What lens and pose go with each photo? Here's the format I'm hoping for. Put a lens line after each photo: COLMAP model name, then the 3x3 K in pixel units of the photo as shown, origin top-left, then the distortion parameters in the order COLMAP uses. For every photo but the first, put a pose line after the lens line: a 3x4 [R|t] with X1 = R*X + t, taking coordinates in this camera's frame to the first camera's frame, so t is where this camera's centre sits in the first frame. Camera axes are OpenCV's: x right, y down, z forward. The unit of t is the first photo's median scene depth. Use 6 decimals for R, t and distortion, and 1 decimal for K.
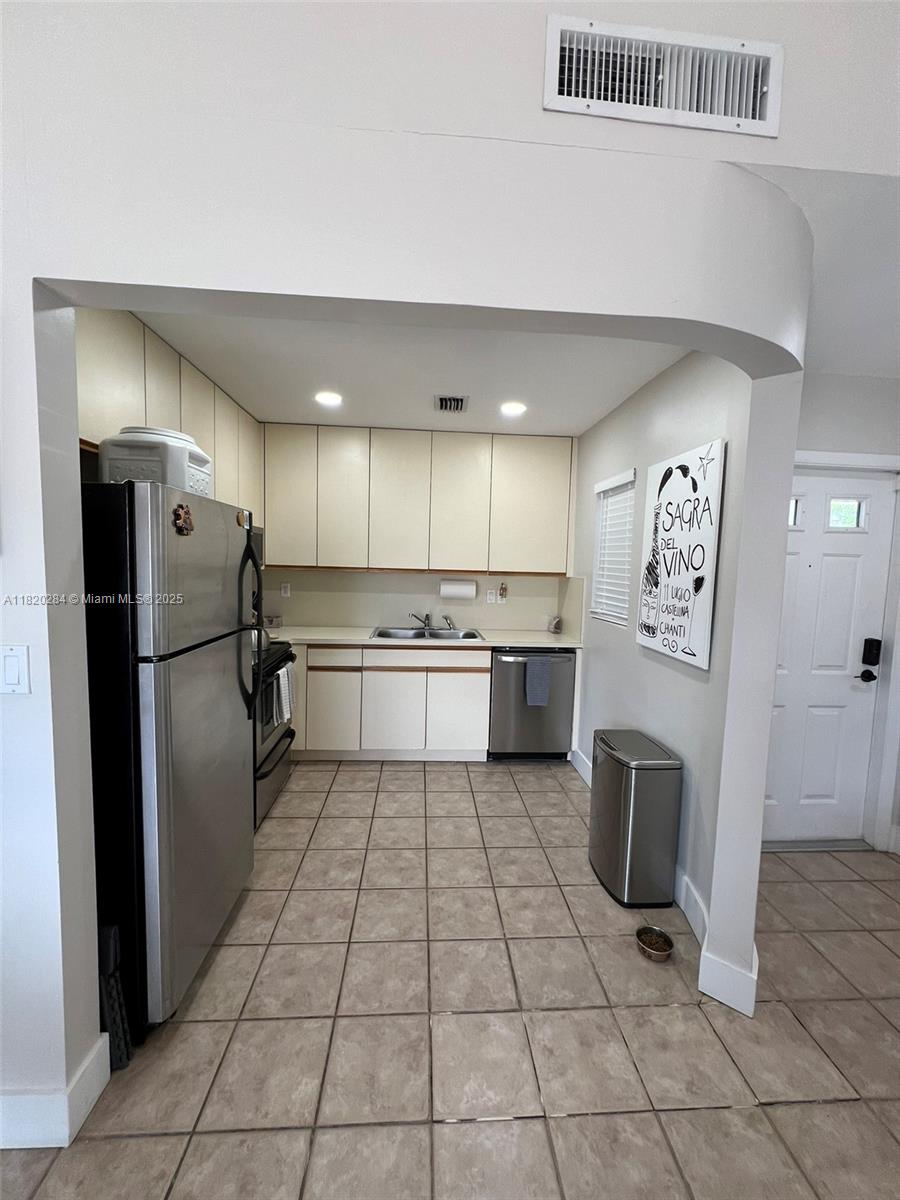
lens RADIAL K [[480.5, 0, 451.0], [0, 480.5, 598.3], [0, 0, 1]] dist [-0.002778, 0.001048]
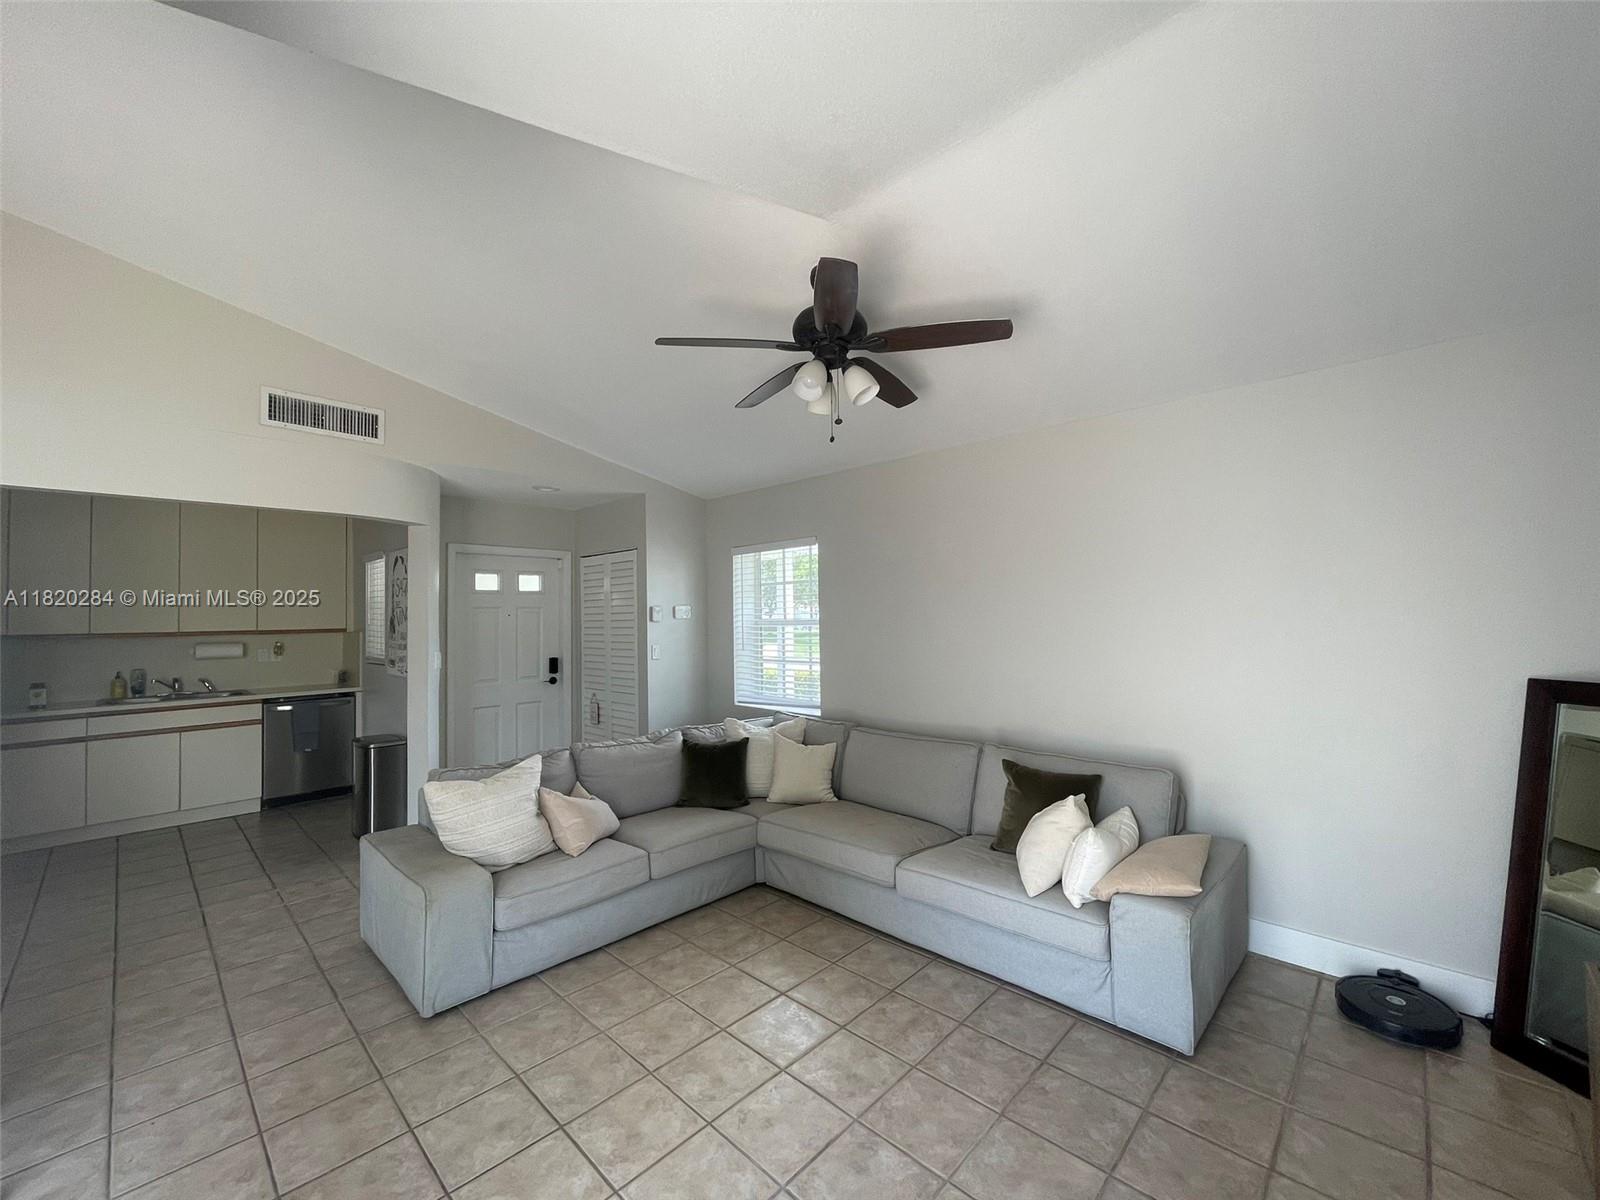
lens RADIAL K [[647.4, 0, 796.0], [0, 647.4, 598.9], [0, 0, 1]] dist [-0.003009, 0.000478]
pose [[0.737169, -0.019575, 0.675424, -0.011743], [0.086518, 0.994087, -0.065616, 0.115822], [-0.670146, 0.106806, 0.734504, -1.397279]]
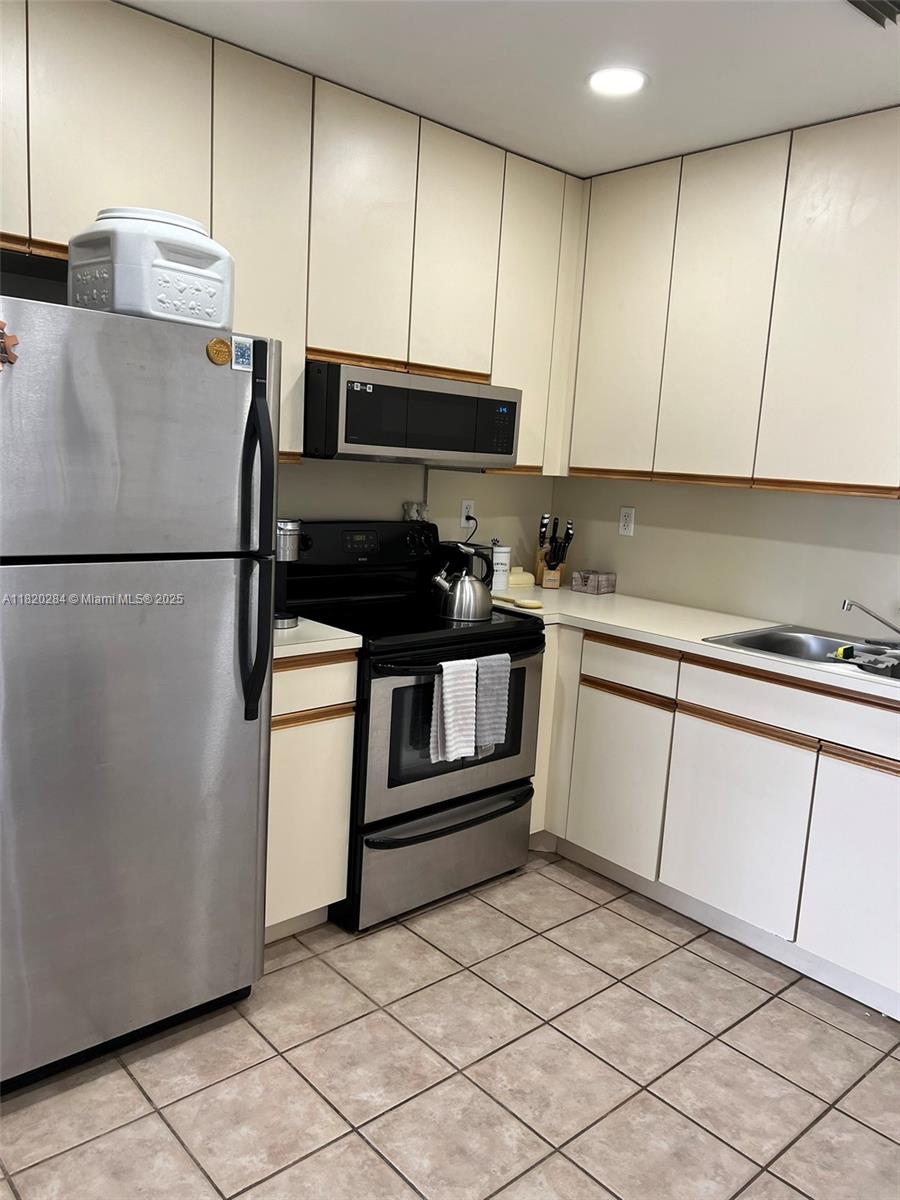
lens RADIAL K [[893.3, 0, 442.0], [0, 893.3, 604.6], [0, 0, 1]] dist [0.049692, -0.053721]
pose [[0.616488, 0.136736, -0.775400, 0.468786], [-0.100367, 0.990419, 0.094856, -0.001875], [0.780941, 0.019347, 0.624305, 0.483085]]
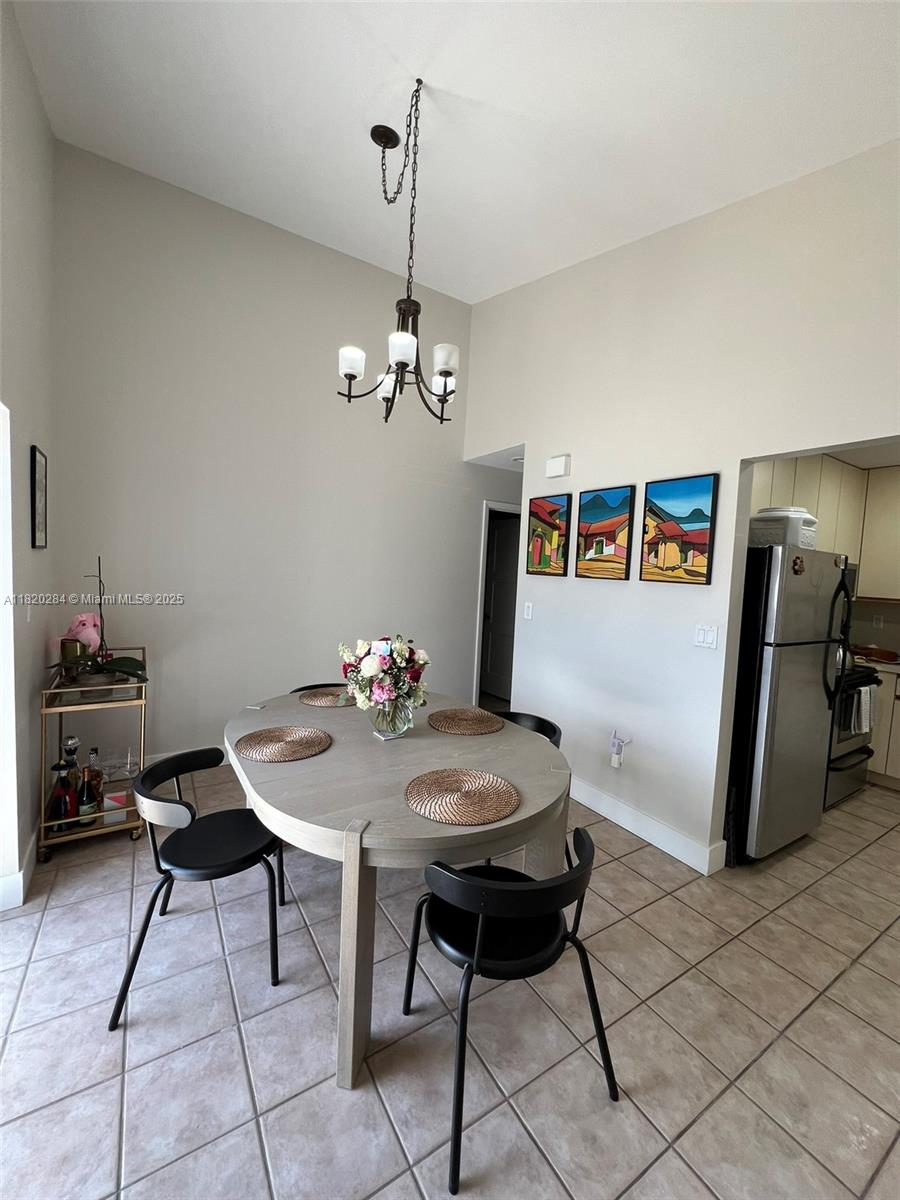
lens RADIAL K [[480.5, 0, 455.7], [0, 480.5, 596.8], [0, 0, 1]] dist [-0.002778, 0.001048]
pose [[0.481541, 0.050914, -0.874943, 0.214312], [-0.104632, 0.994511, 0.000285, 0.044111], [0.870155, 0.091409, 0.484225, -0.537303]]
